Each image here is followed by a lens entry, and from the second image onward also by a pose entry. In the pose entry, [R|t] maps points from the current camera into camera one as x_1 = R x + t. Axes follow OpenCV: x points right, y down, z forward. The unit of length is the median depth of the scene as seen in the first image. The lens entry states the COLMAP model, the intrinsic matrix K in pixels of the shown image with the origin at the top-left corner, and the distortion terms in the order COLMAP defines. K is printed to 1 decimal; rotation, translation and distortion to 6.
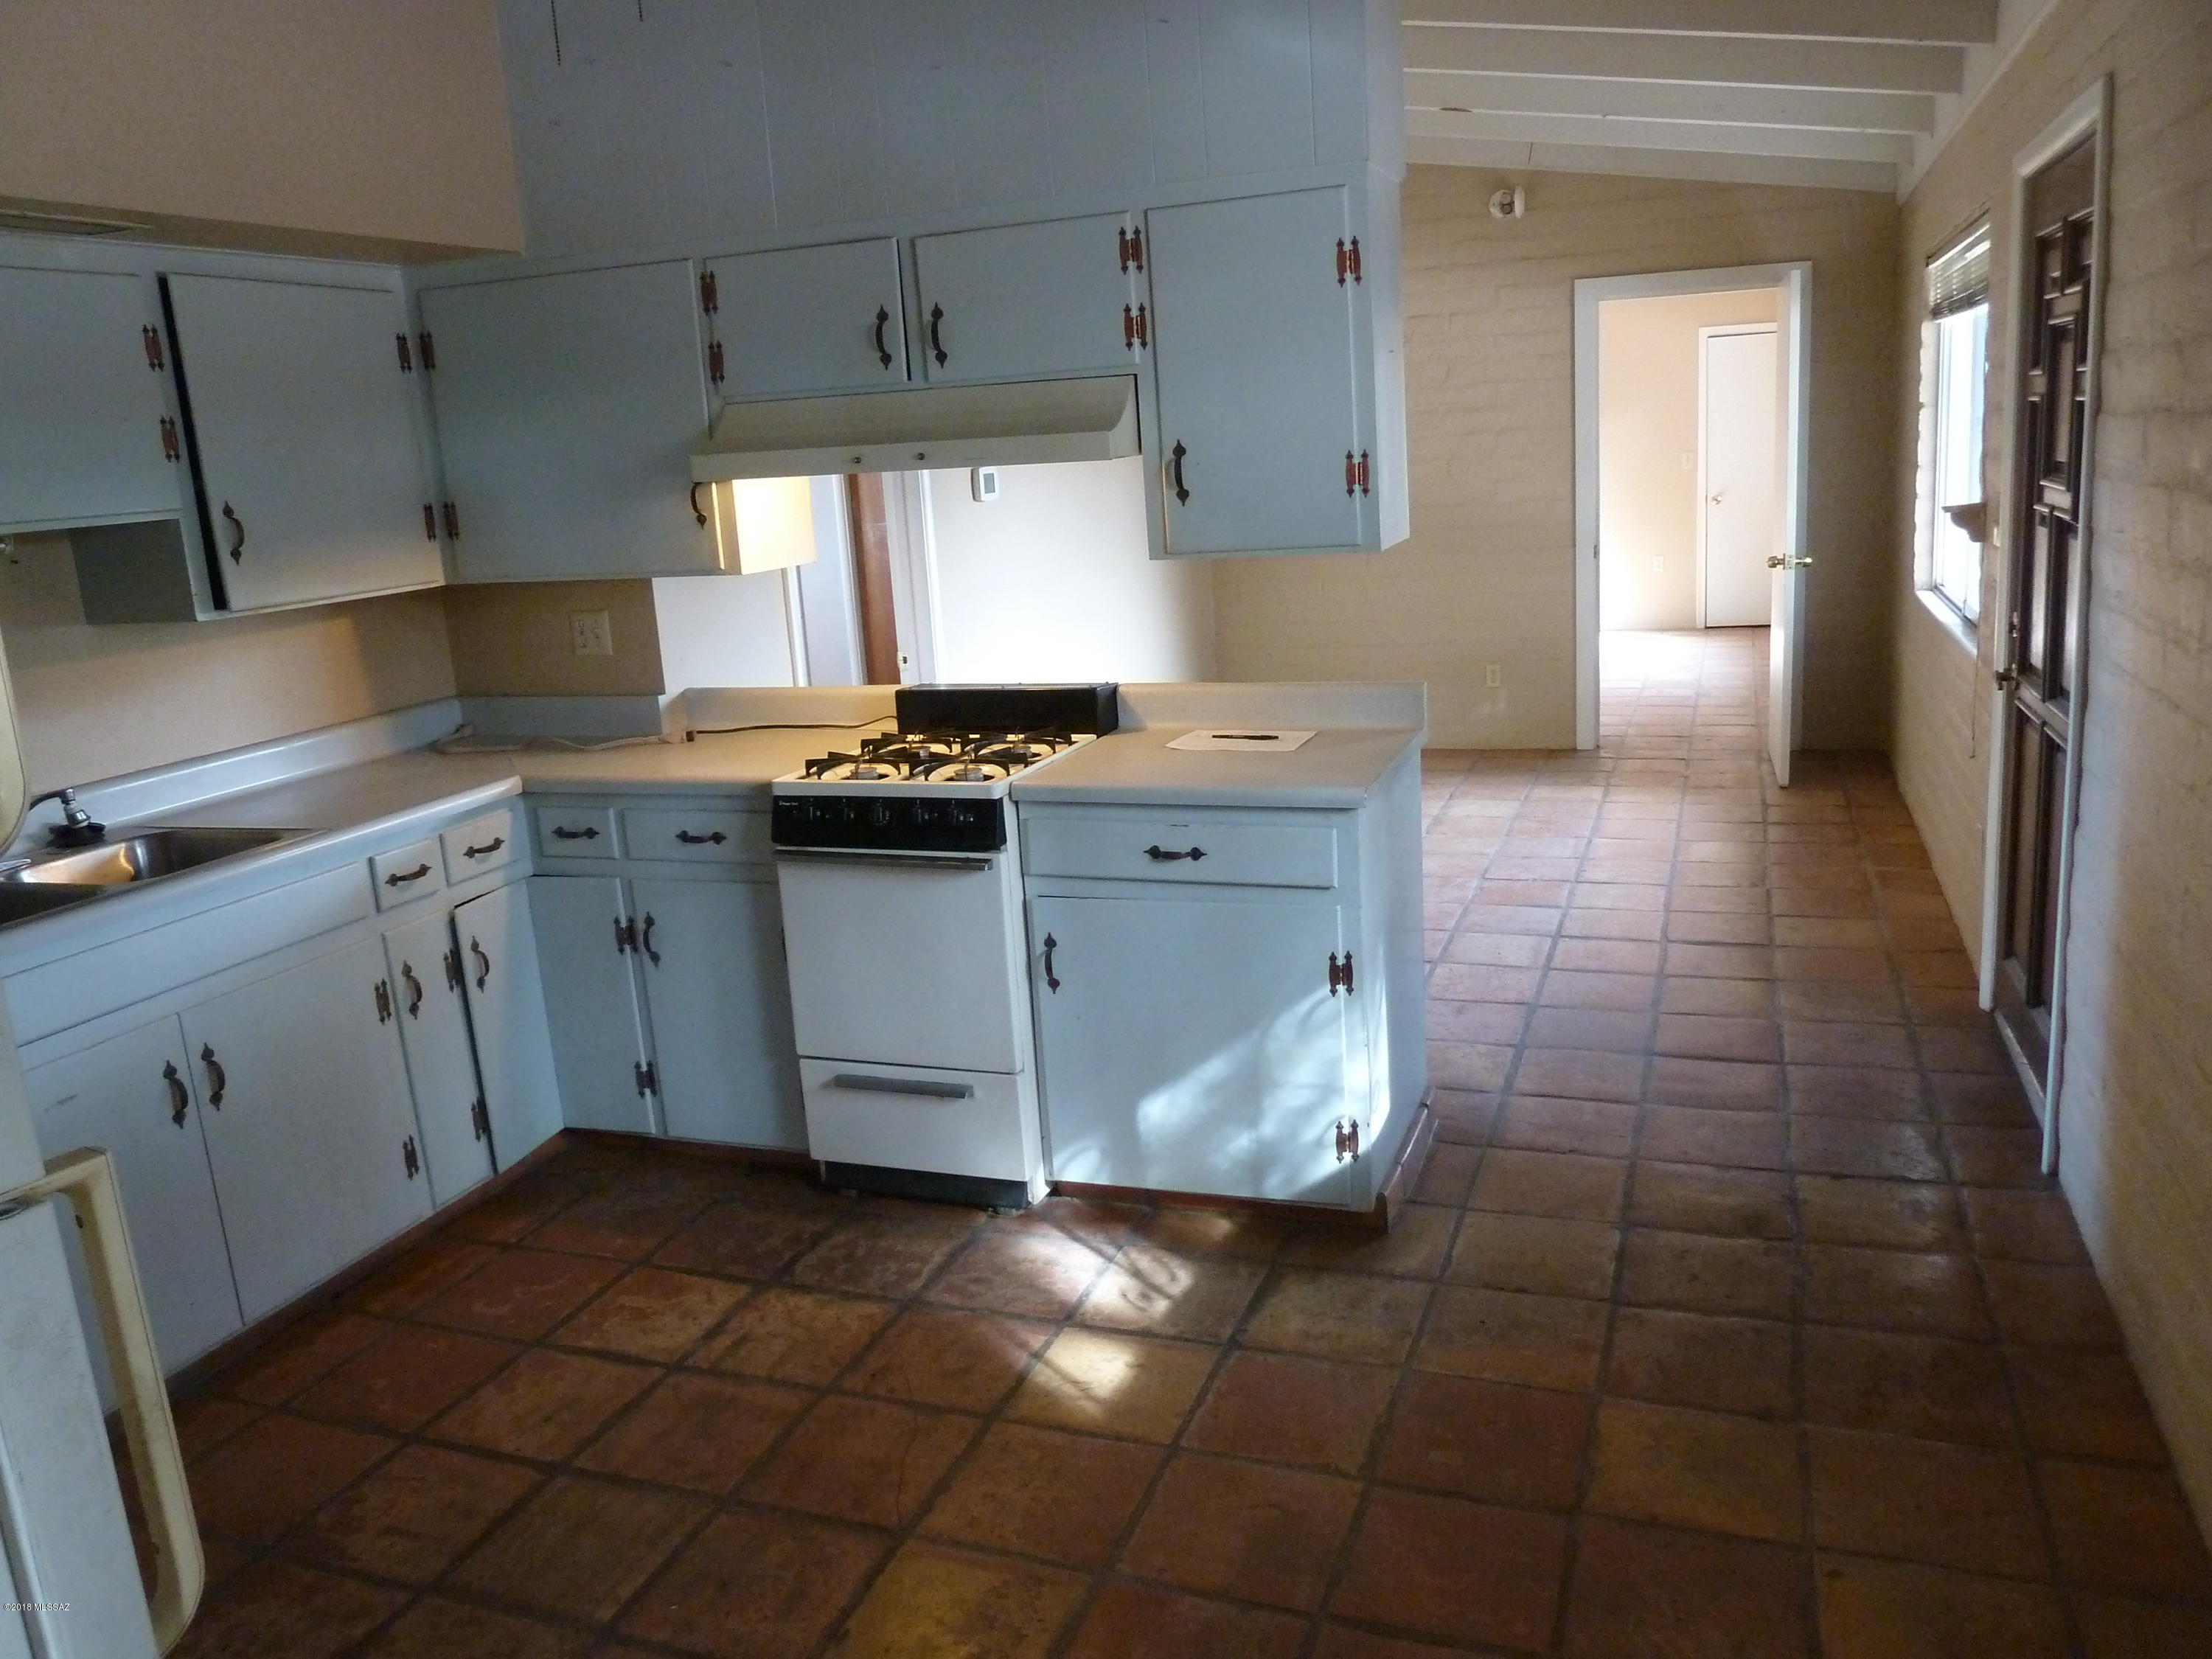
lens RADIAL K [[1642.8, 0, 1101.5], [0, 1642.8, 831.8], [0, 0, 1]] dist [-0.029595, -0.008098]
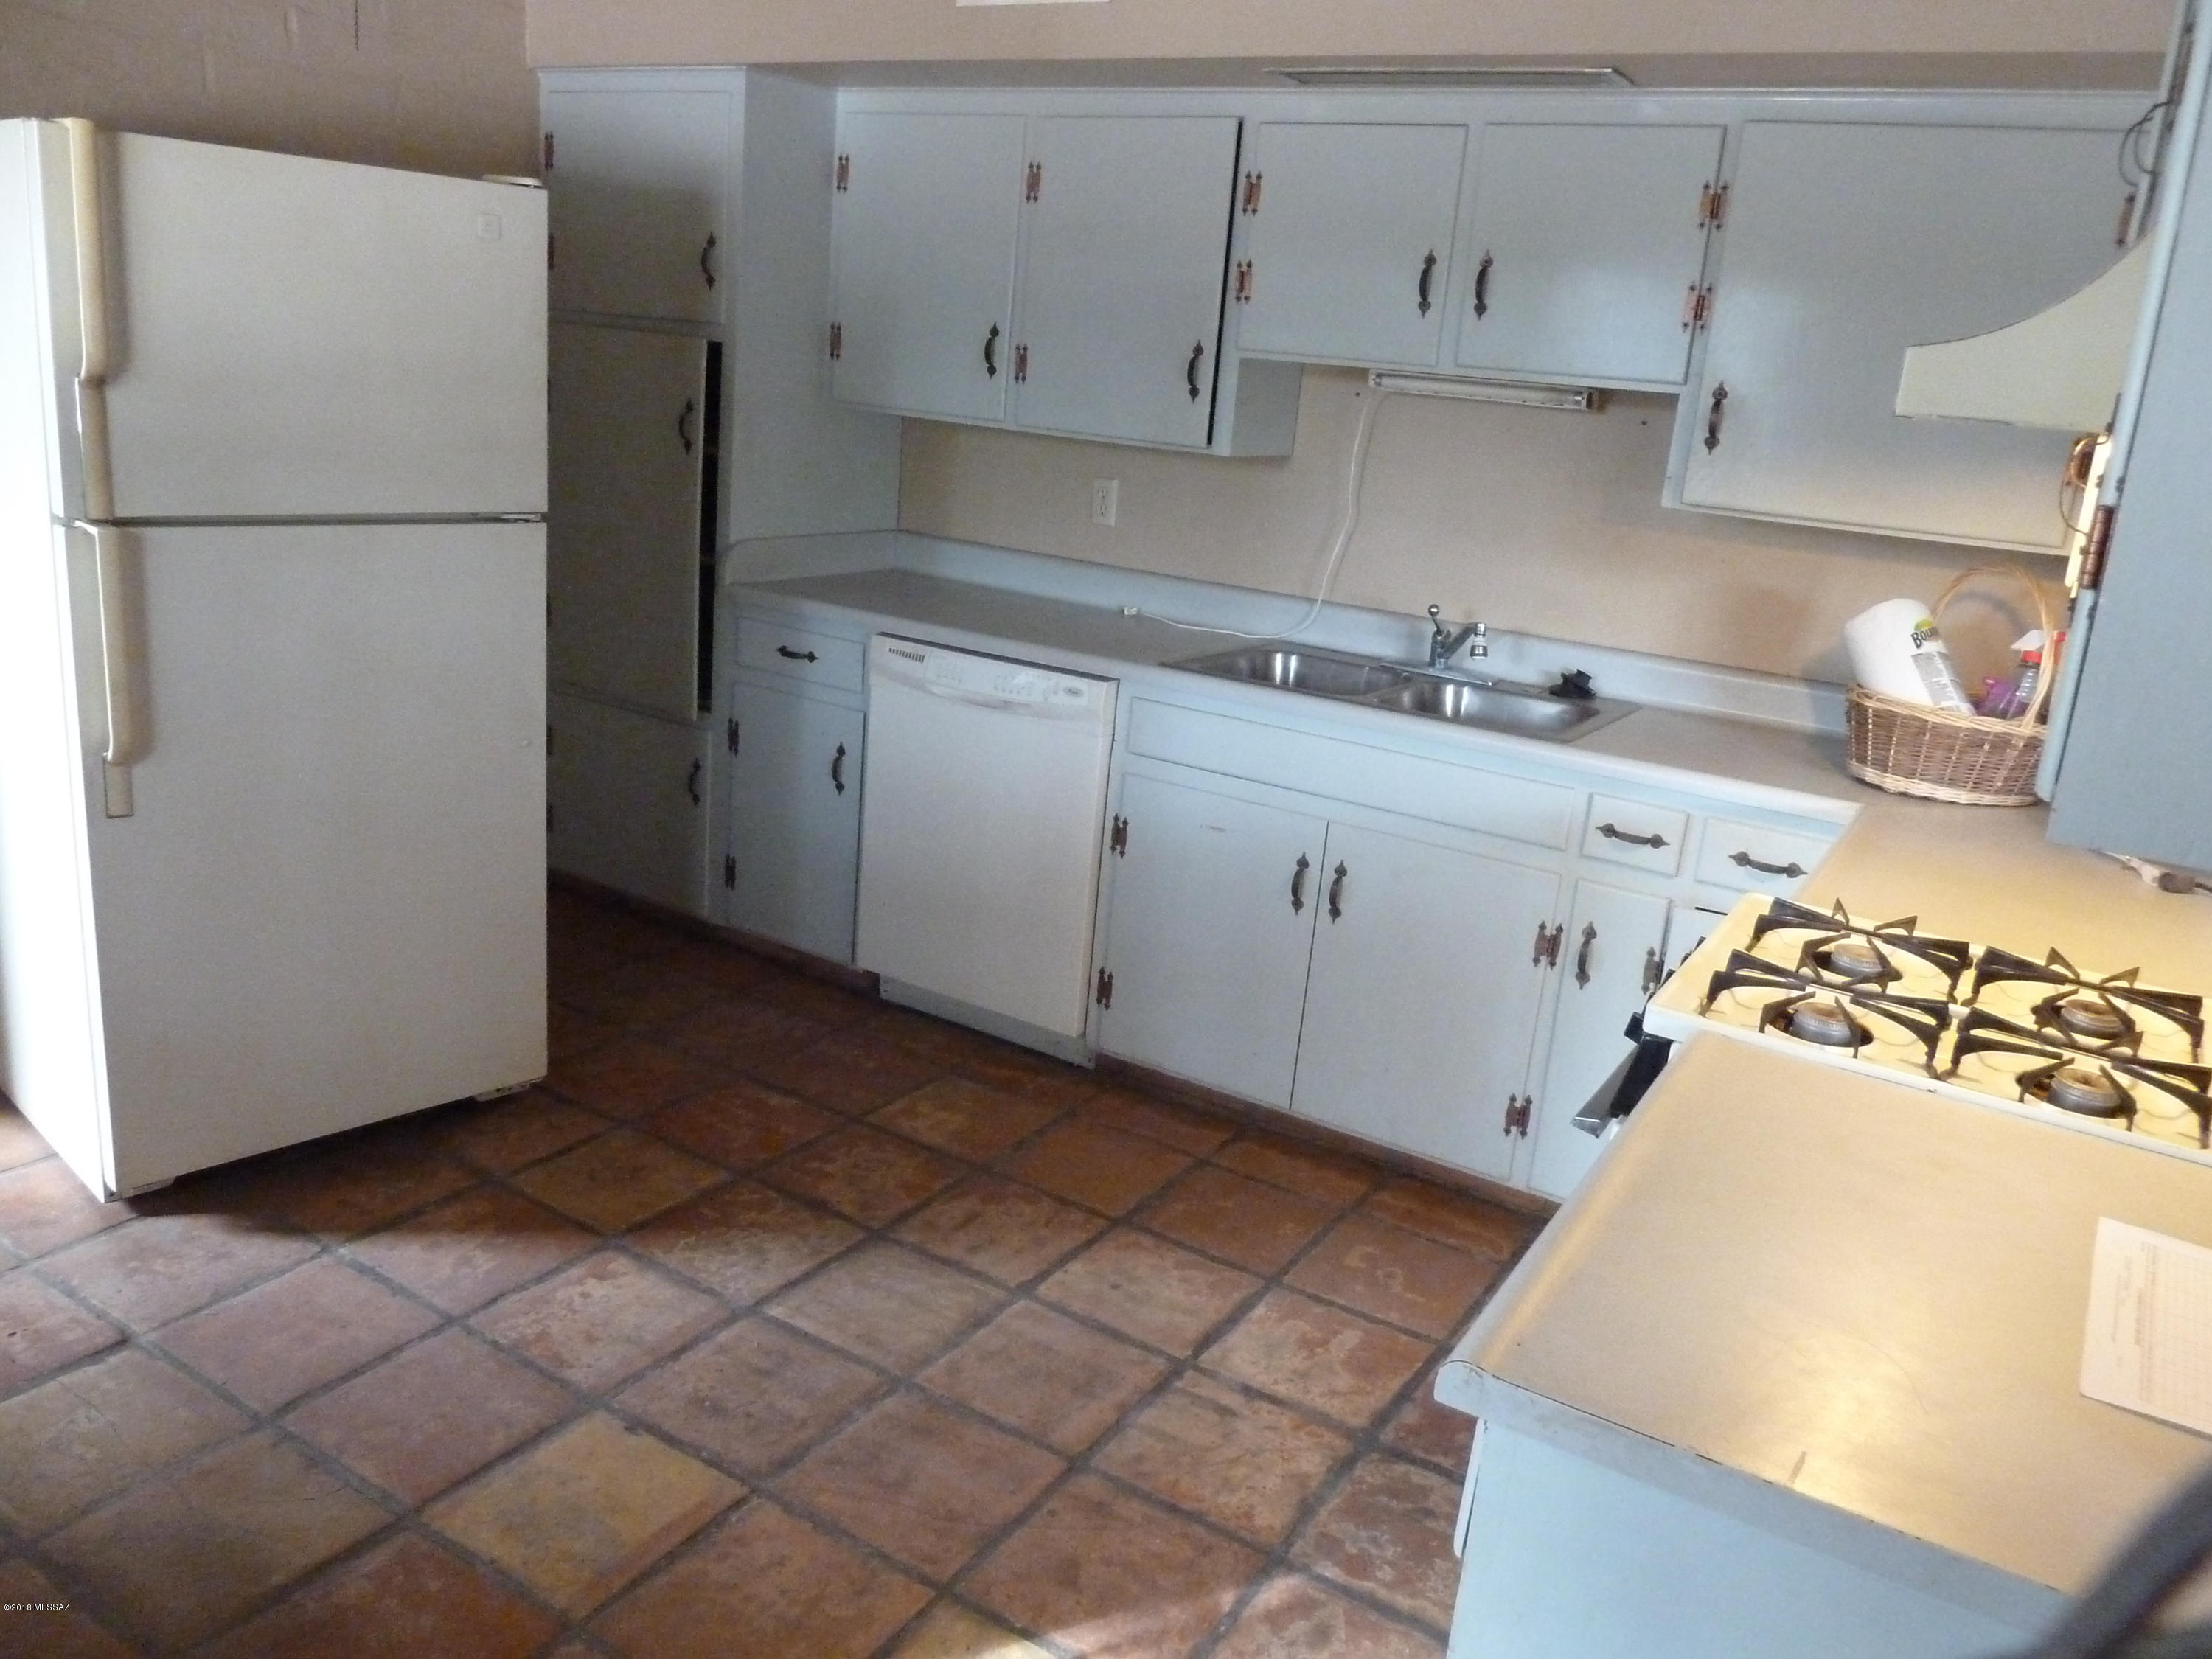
lens RADIAL K [[1642.8, 0, 1103.6], [0, 1642.8, 816.1], [0, 0, 1]] dist [-0.029595, -0.008098]
pose [[-0.193848, 0.312798, -0.929828, 0.451853], [-0.289793, 0.887253, 0.358891, -0.226661], [0.937253, 0.339027, -0.081345, 0.882920]]
